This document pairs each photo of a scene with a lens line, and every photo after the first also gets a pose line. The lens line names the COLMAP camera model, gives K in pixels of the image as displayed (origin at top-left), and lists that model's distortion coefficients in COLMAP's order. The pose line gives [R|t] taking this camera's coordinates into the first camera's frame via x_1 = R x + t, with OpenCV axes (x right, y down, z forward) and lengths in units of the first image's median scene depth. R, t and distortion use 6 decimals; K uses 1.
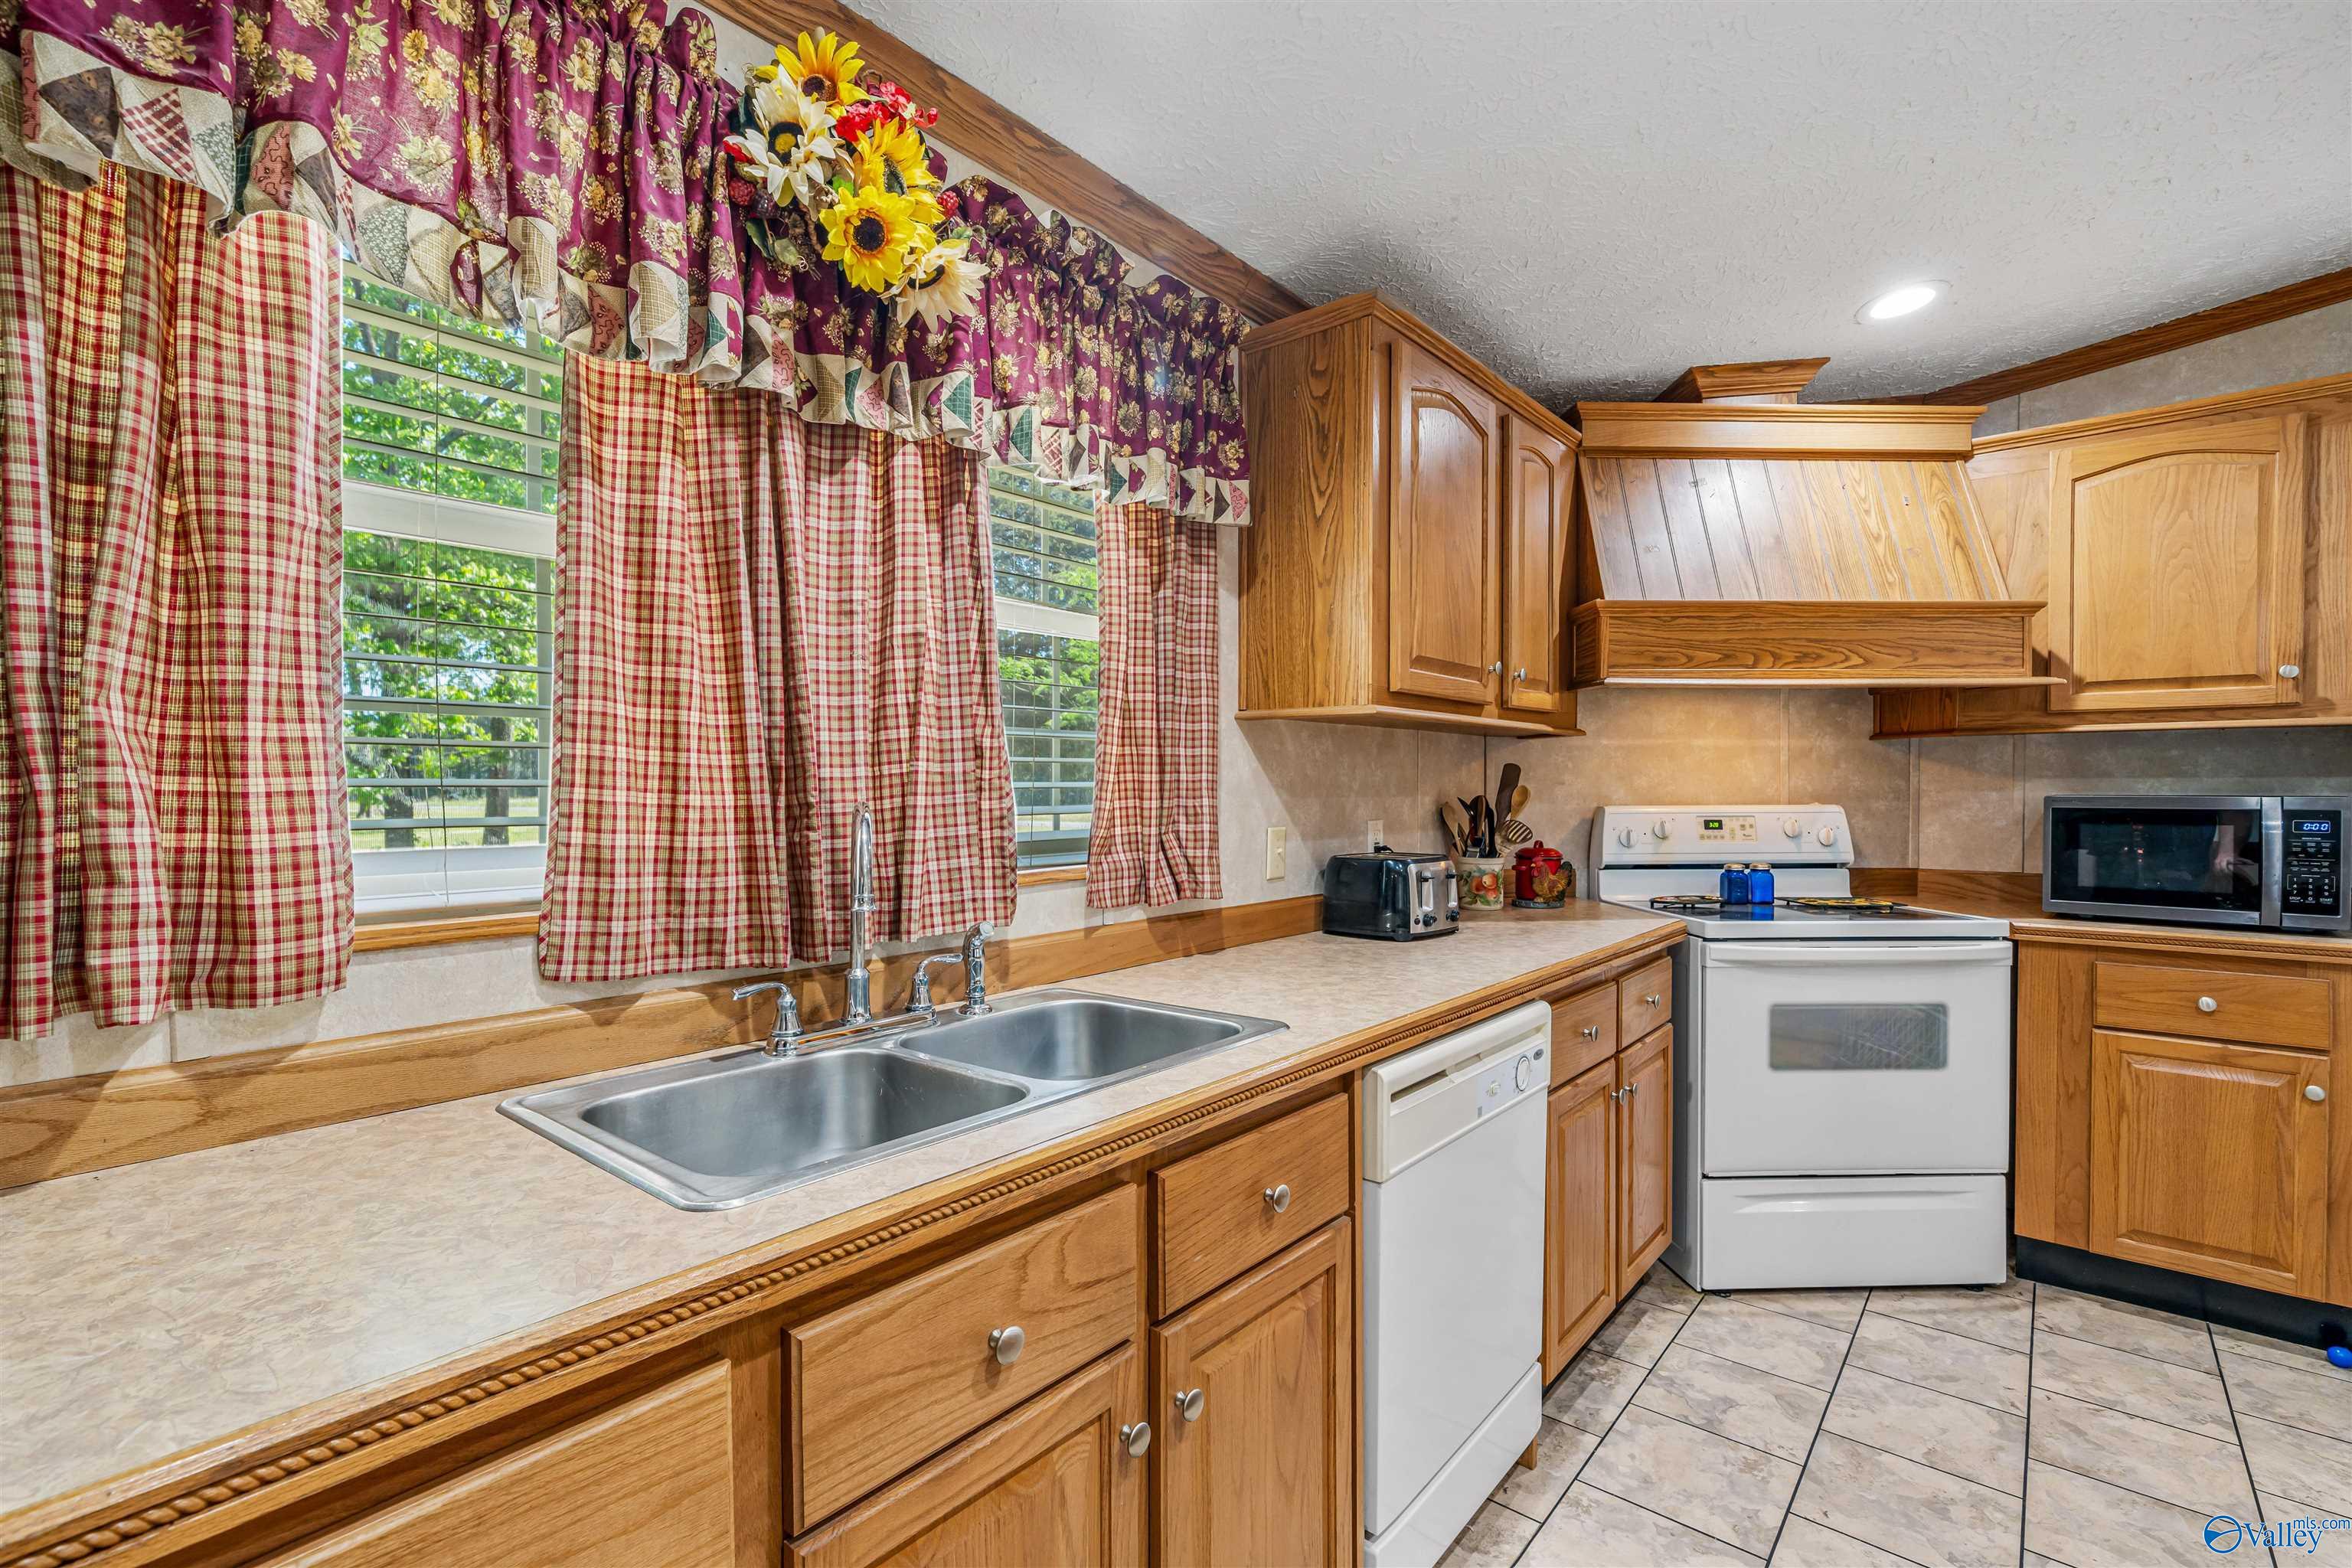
lens RADIAL K [[1034.0, 0, 1162.1], [0, 1034.0, 797.7], [0, 0, 1]] dist [0.000164, 0.000144]
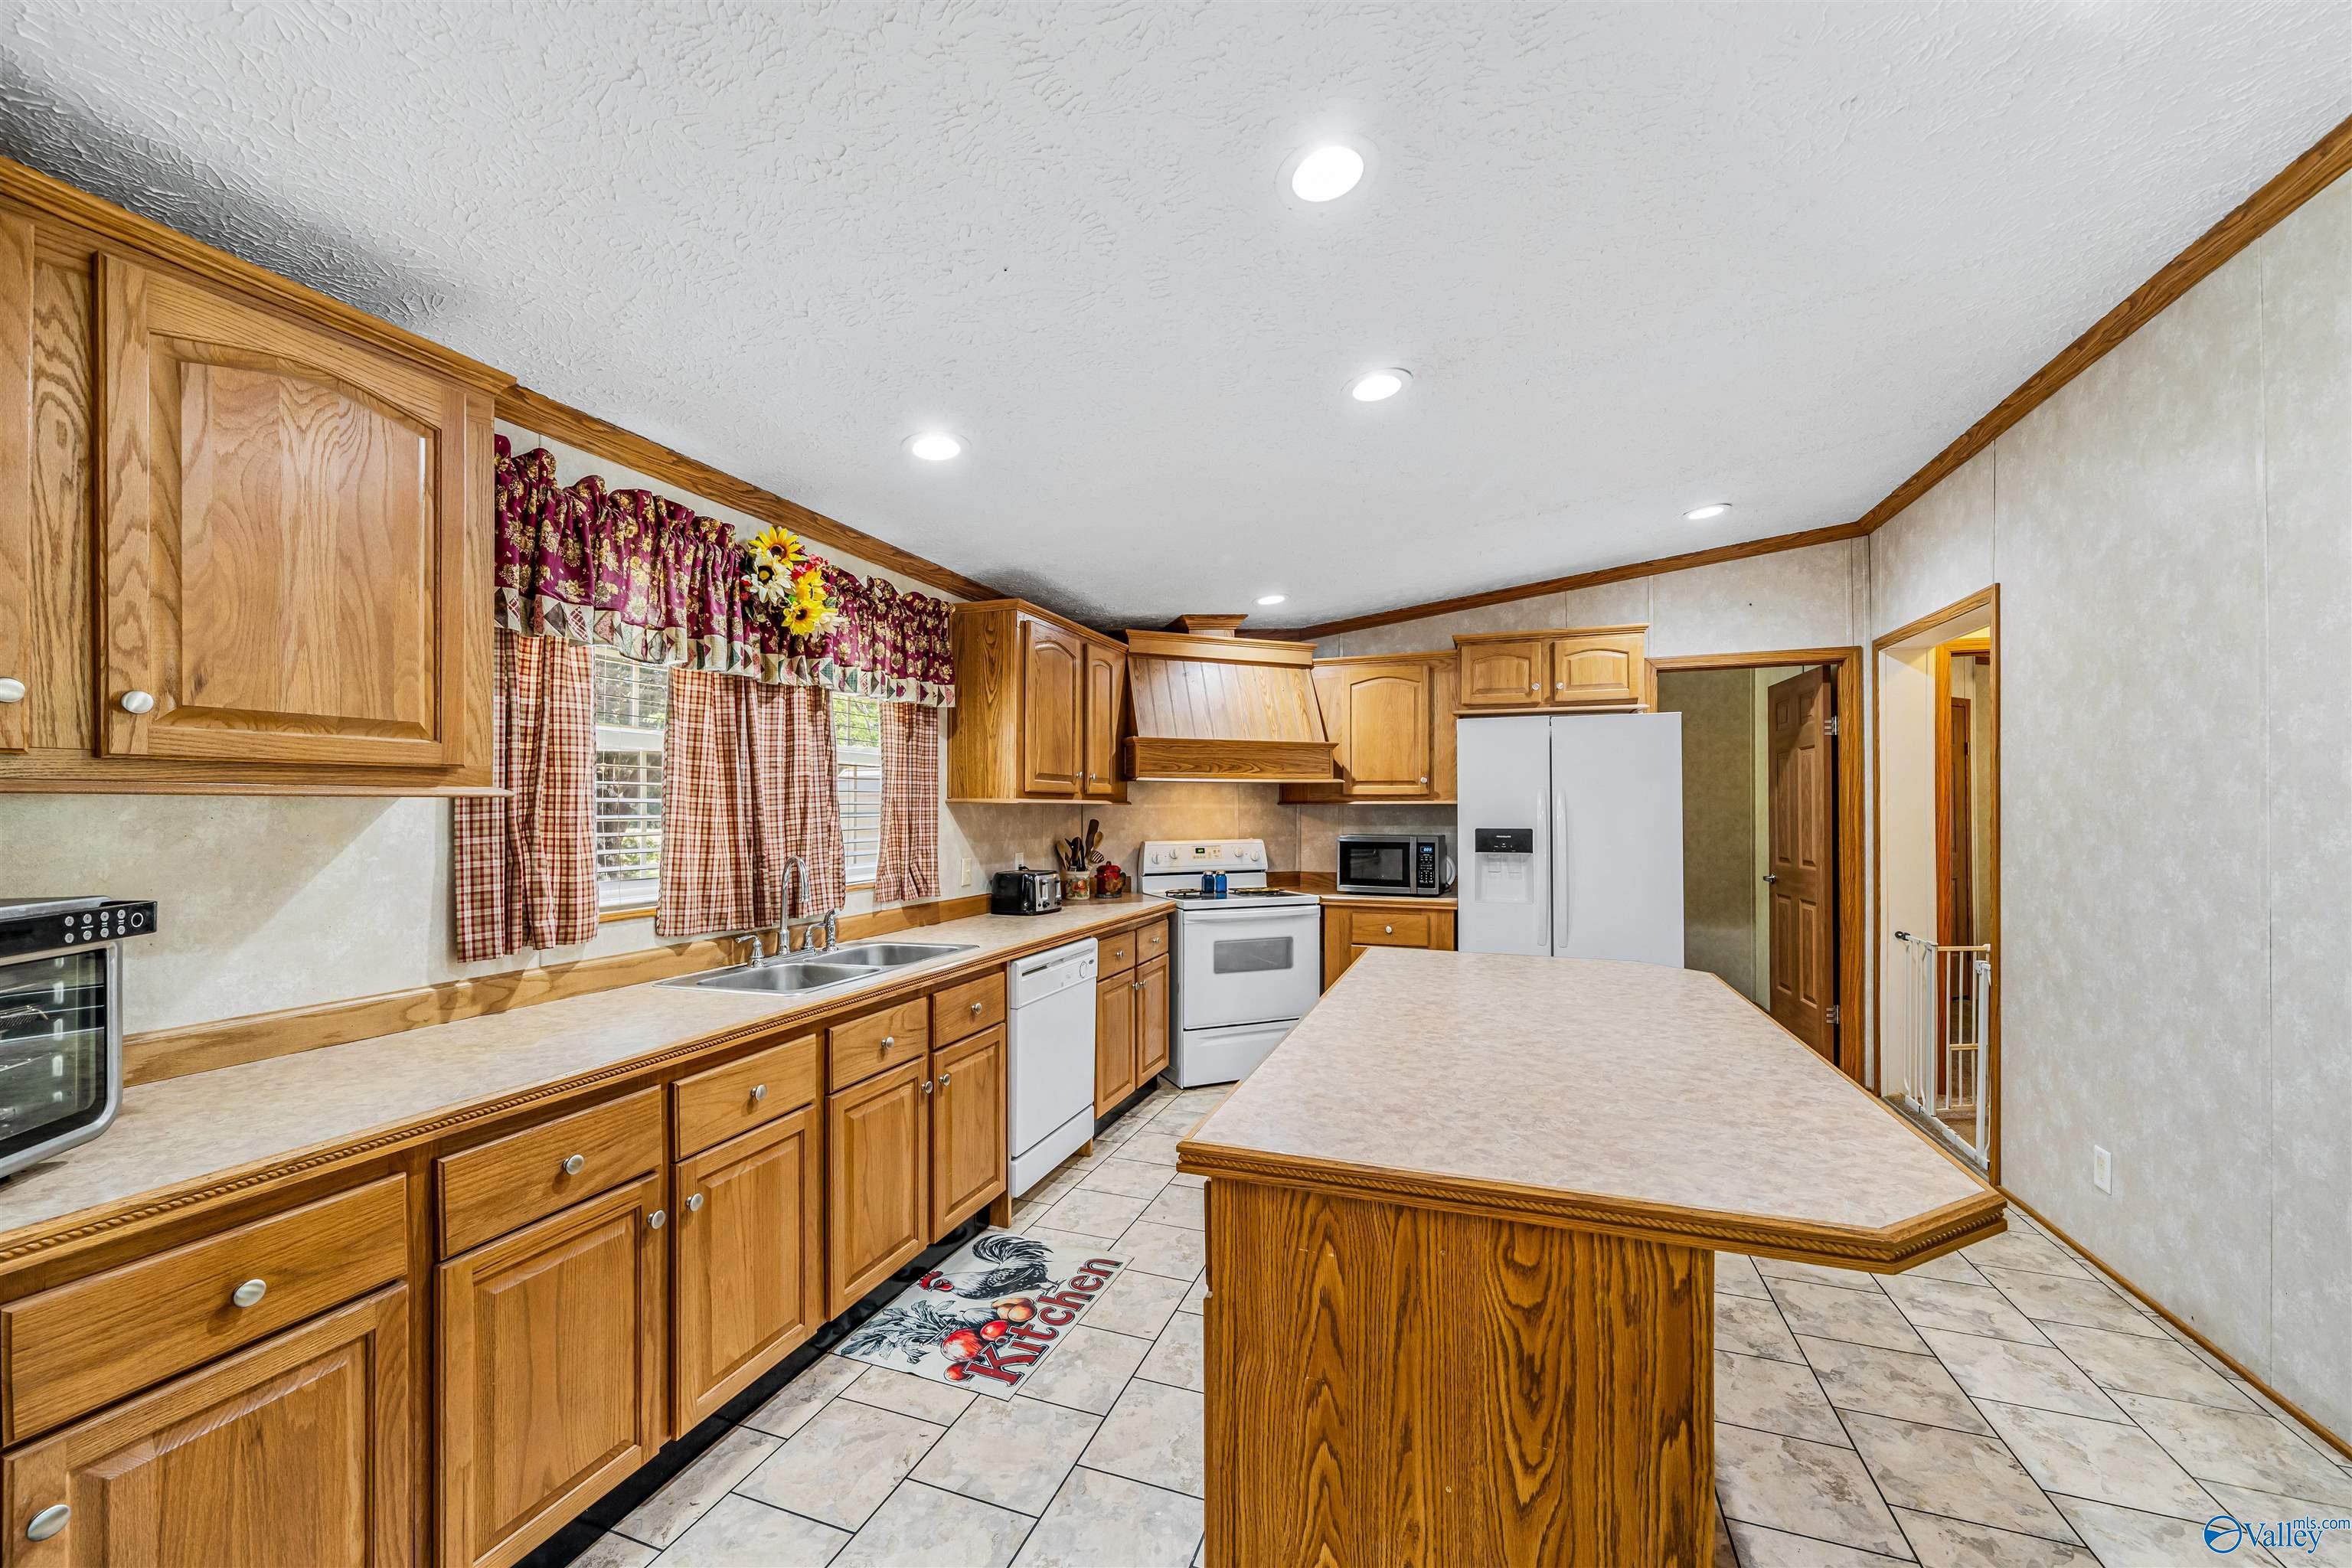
lens RADIAL K [[902.3, 0, 1166.8], [0, 902.3, 802.9], [0, 0, 1]] dist [-0.000021, -0.000050]
pose [[0.937467, 0.003298, 0.348060, -0.150644], [0.002675, 0.999857, -0.016680, -0.054999], [-0.348065, 0.016569, 0.937324, -0.843523]]
